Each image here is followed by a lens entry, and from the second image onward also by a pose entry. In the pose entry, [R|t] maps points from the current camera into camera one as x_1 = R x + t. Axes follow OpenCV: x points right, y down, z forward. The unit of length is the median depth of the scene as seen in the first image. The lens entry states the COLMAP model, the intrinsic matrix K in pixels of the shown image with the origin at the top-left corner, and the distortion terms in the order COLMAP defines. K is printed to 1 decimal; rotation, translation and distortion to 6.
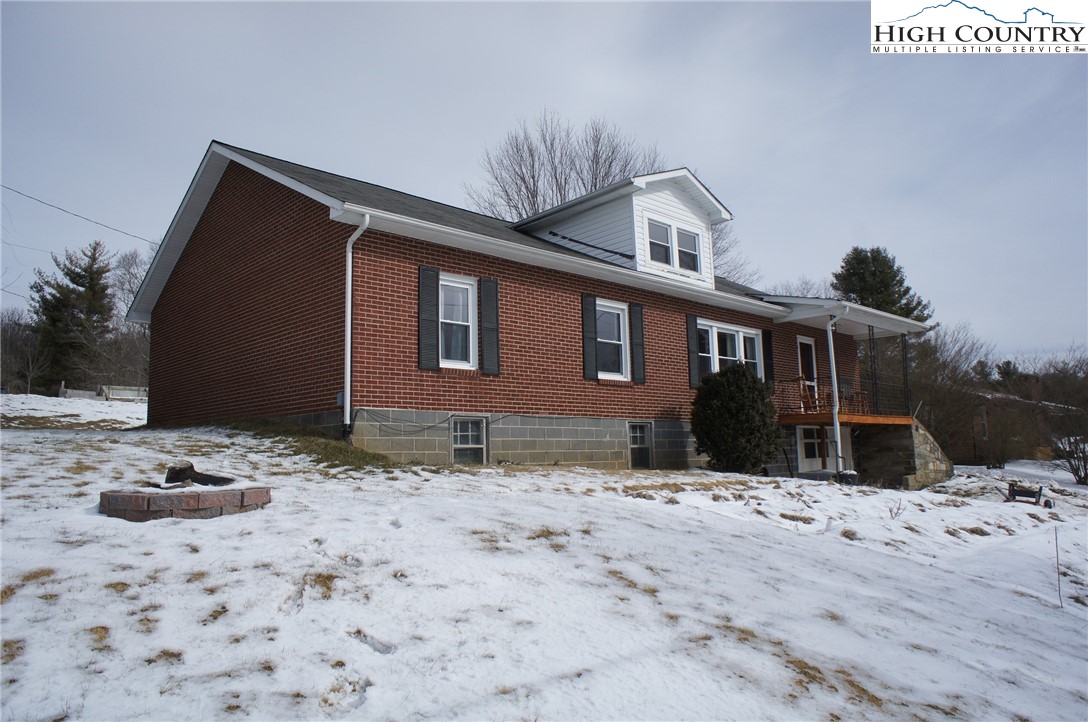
lens RADIAL K [[737.0, 0, 540.7], [0, 737.0, 369.0], [0, 0, 1]] dist [-0.064955, 0.089824]
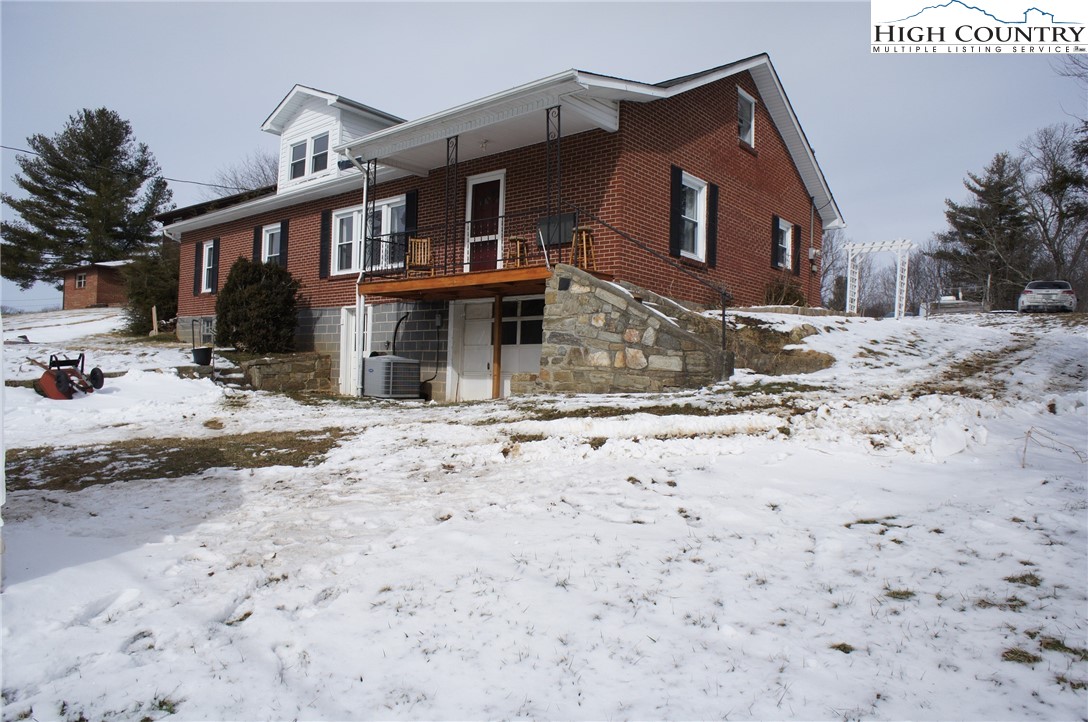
lens RADIAL K [[737.0, 0, 540.7], [0, 737.0, 369.0], [0, 0, 1]] dist [-0.064955, 0.089824]
pose [[0.102326, 0.011188, -0.994688, 1.130549], [0.085569, 0.996131, 0.020007, 0.141686], [0.991064, -0.087162, 0.100973, 1.018005]]
